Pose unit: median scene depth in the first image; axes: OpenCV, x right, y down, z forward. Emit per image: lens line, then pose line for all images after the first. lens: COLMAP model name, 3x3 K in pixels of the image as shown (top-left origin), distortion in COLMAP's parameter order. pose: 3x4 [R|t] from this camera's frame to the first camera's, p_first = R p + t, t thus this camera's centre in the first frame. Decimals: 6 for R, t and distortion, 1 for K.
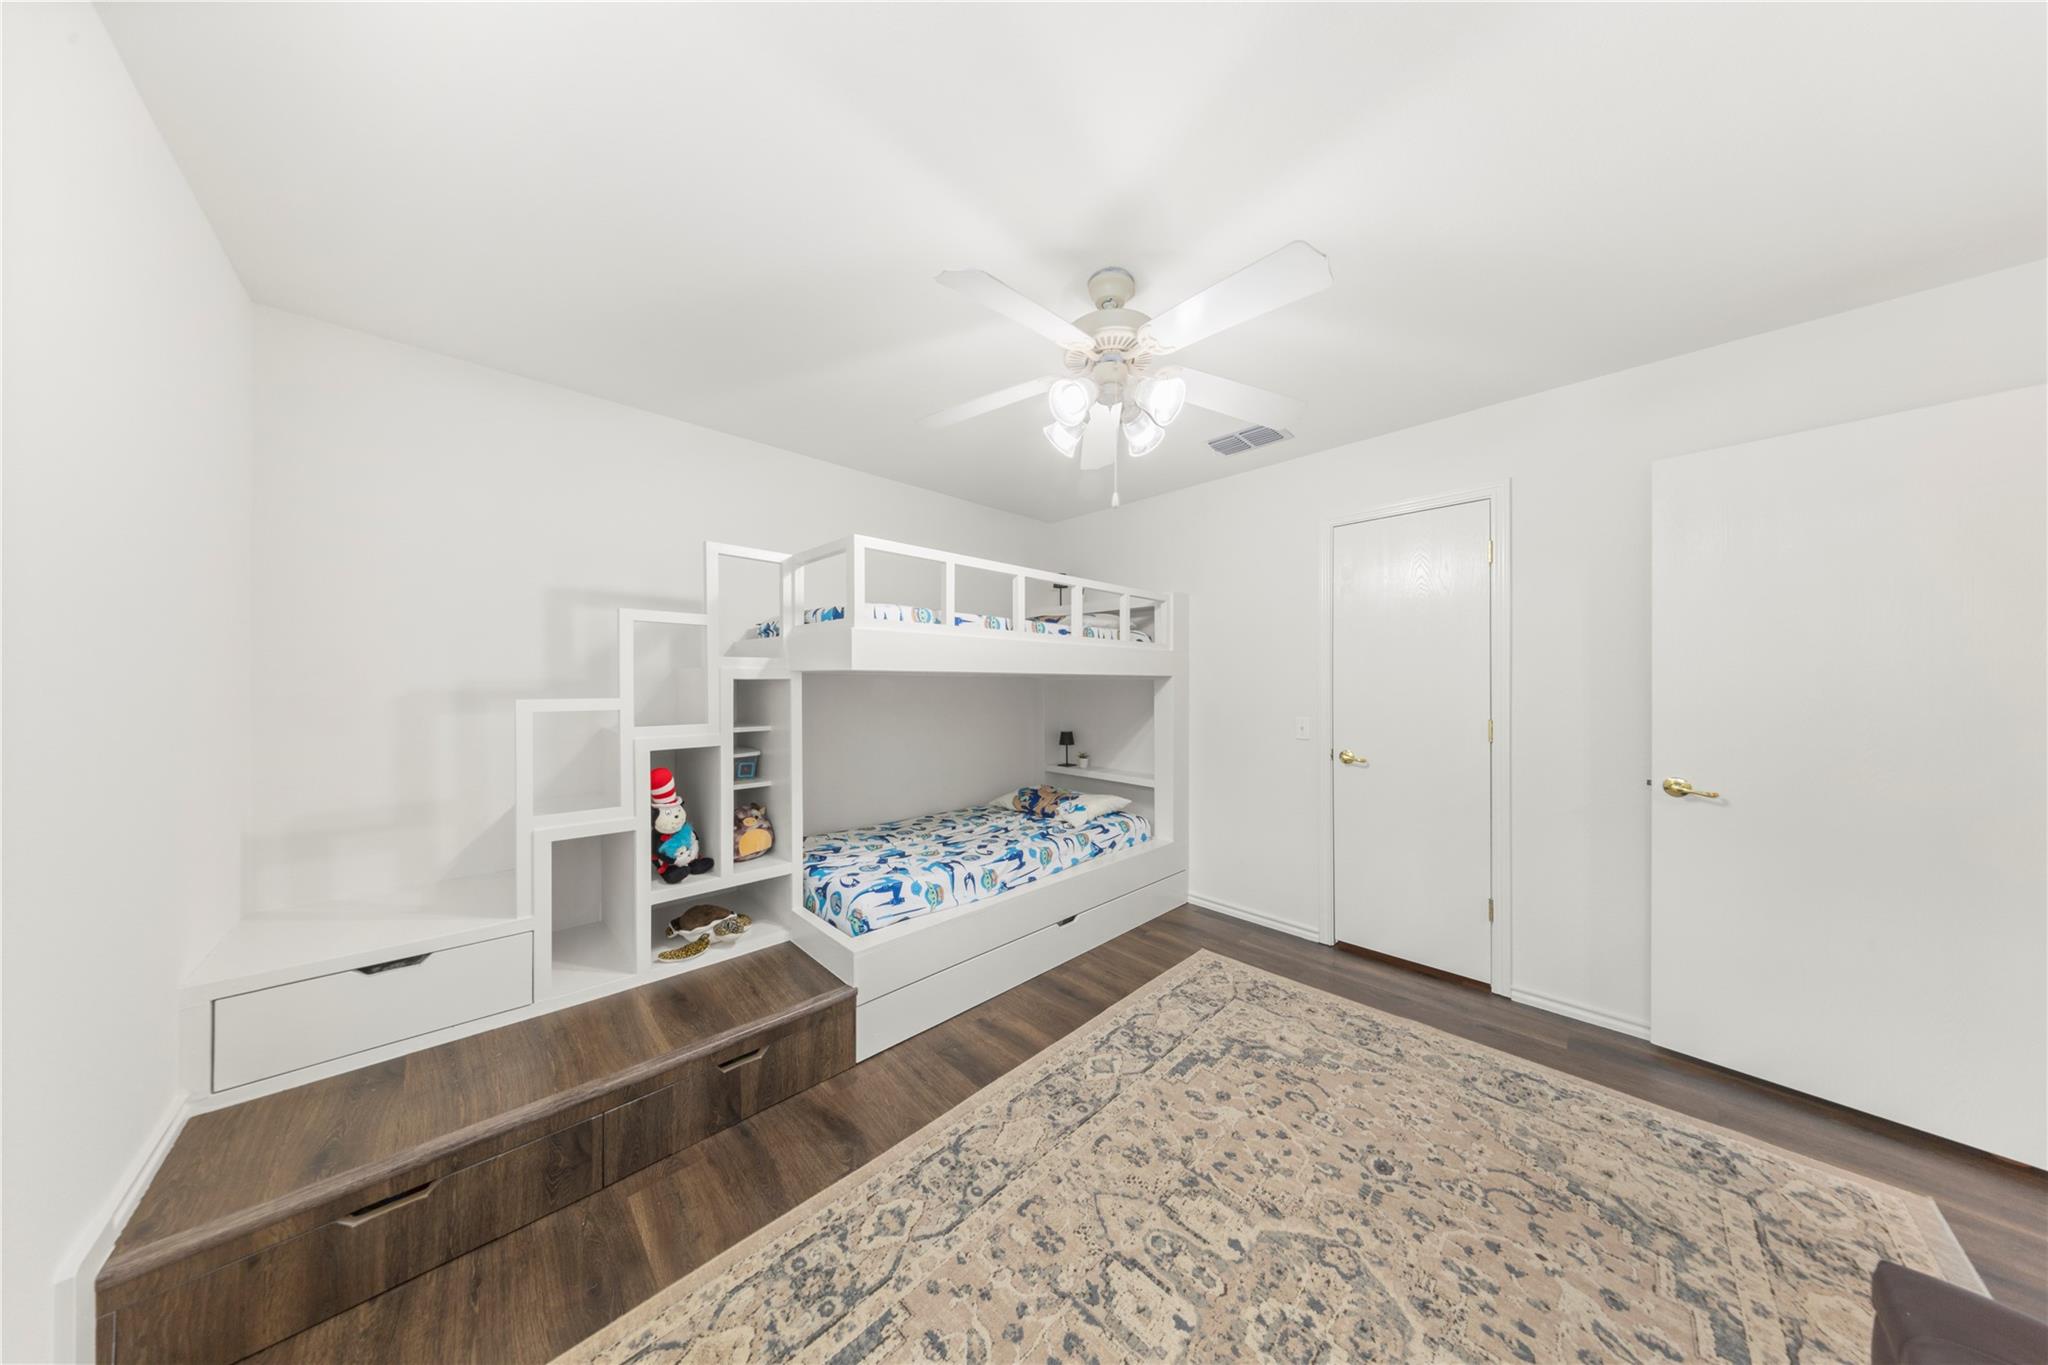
lens RADIAL K [[594.6, 0, 1035.4], [0, 594.6, 680.4], [0, 0, 1]] dist [0.004415, -0.000512]
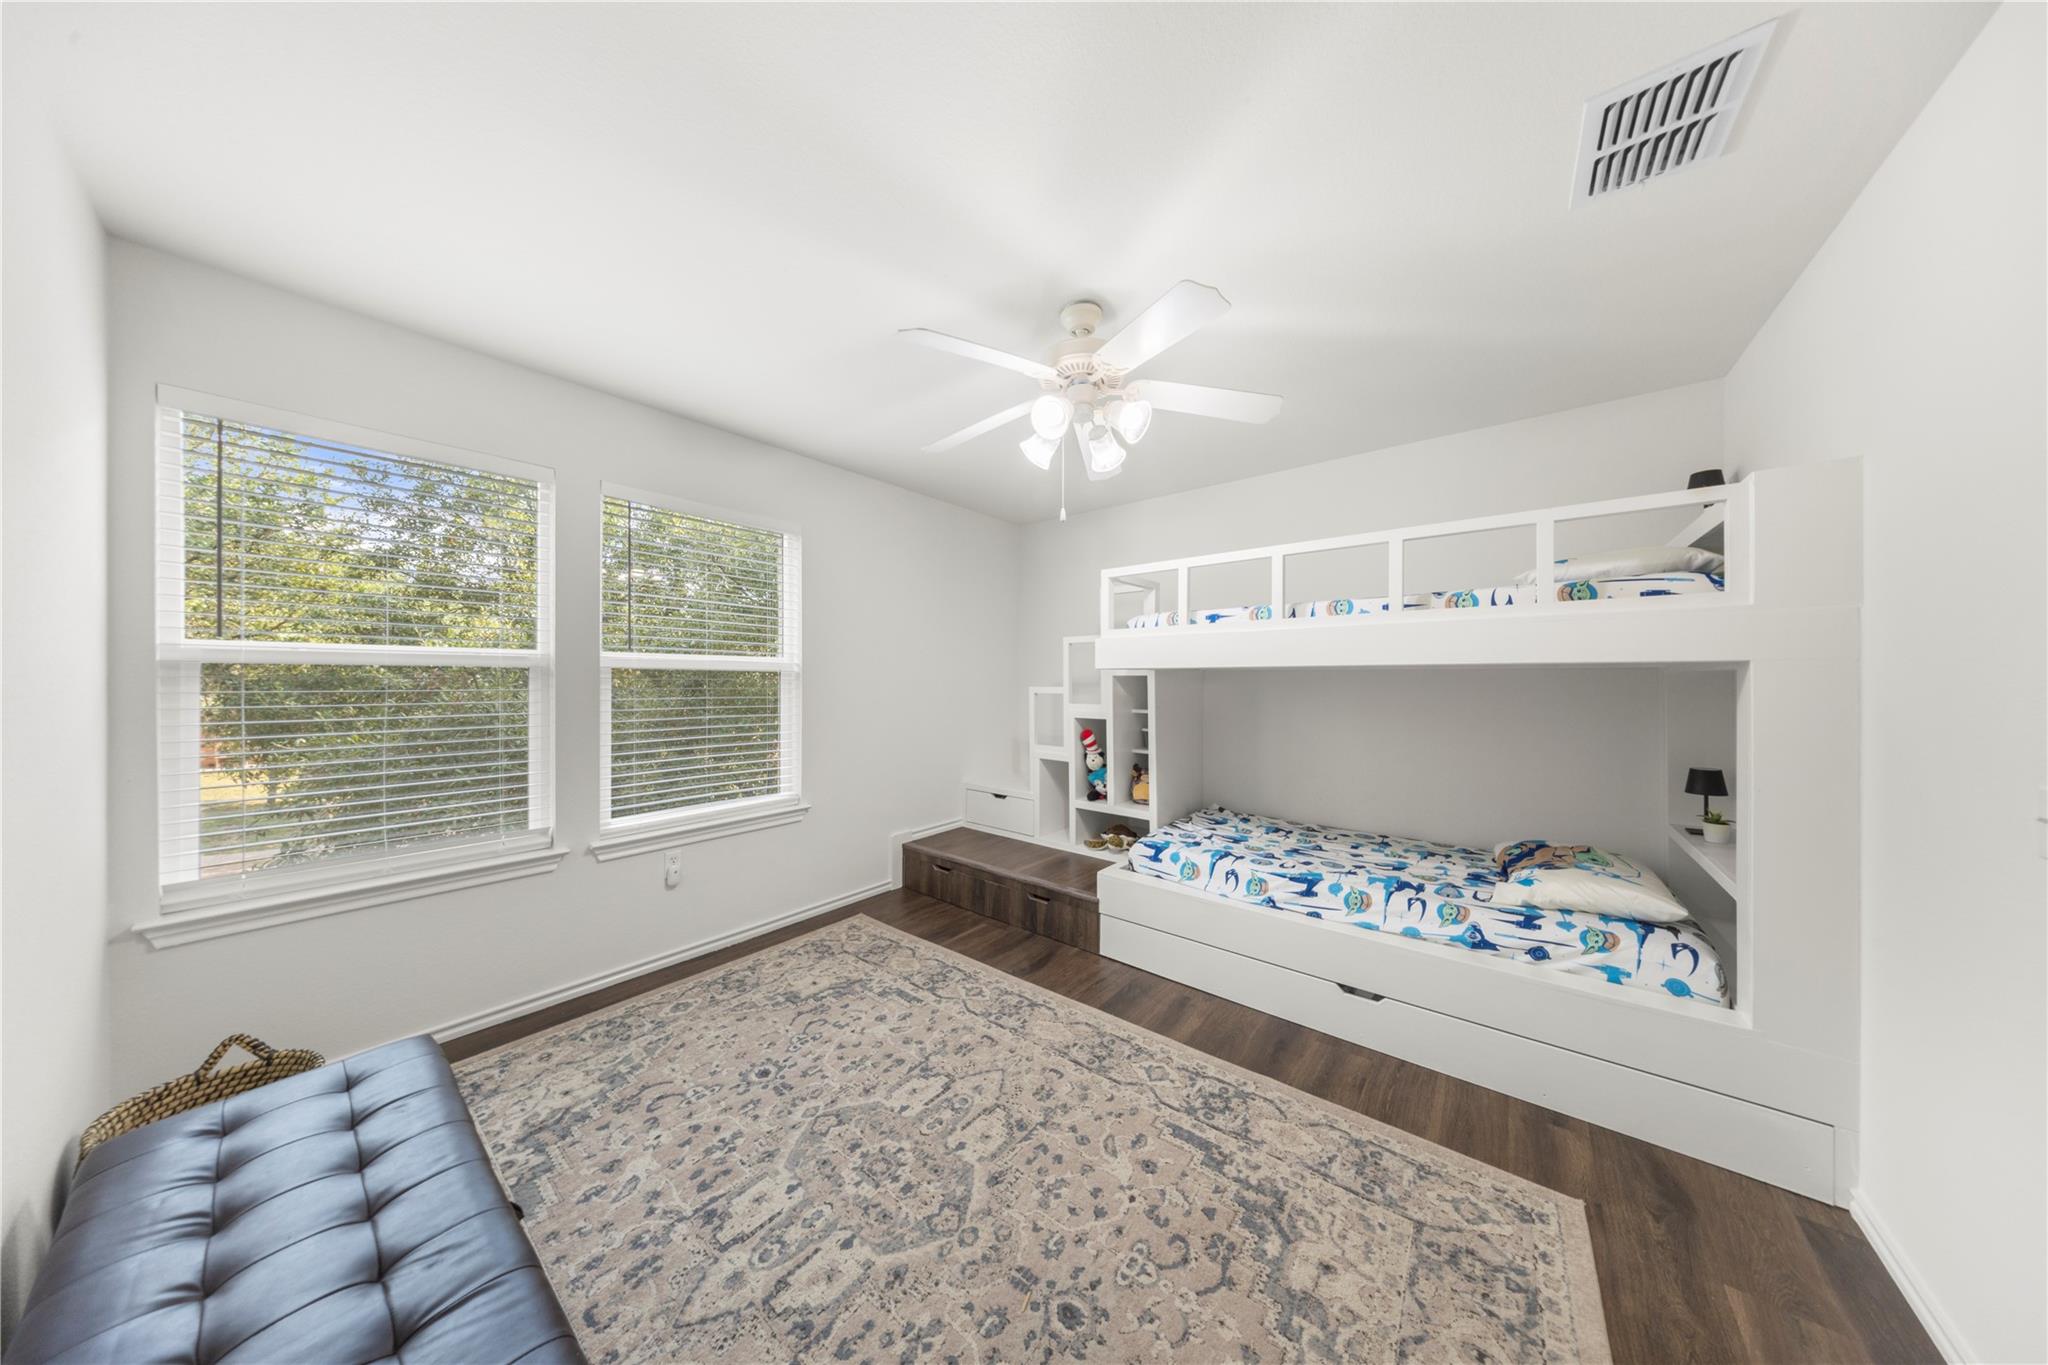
lens RADIAL K [[594.6, 0, 1036.7], [0, 594.6, 678.8], [0, 0, 1]] dist [0.004415, -0.000512]
pose [[0.132505, 0.002867, -0.991178, 1.035190], [-0.002353, 0.999994, 0.002578, 0.001386], [0.991180, 0.001990, 0.132511, 0.665534]]
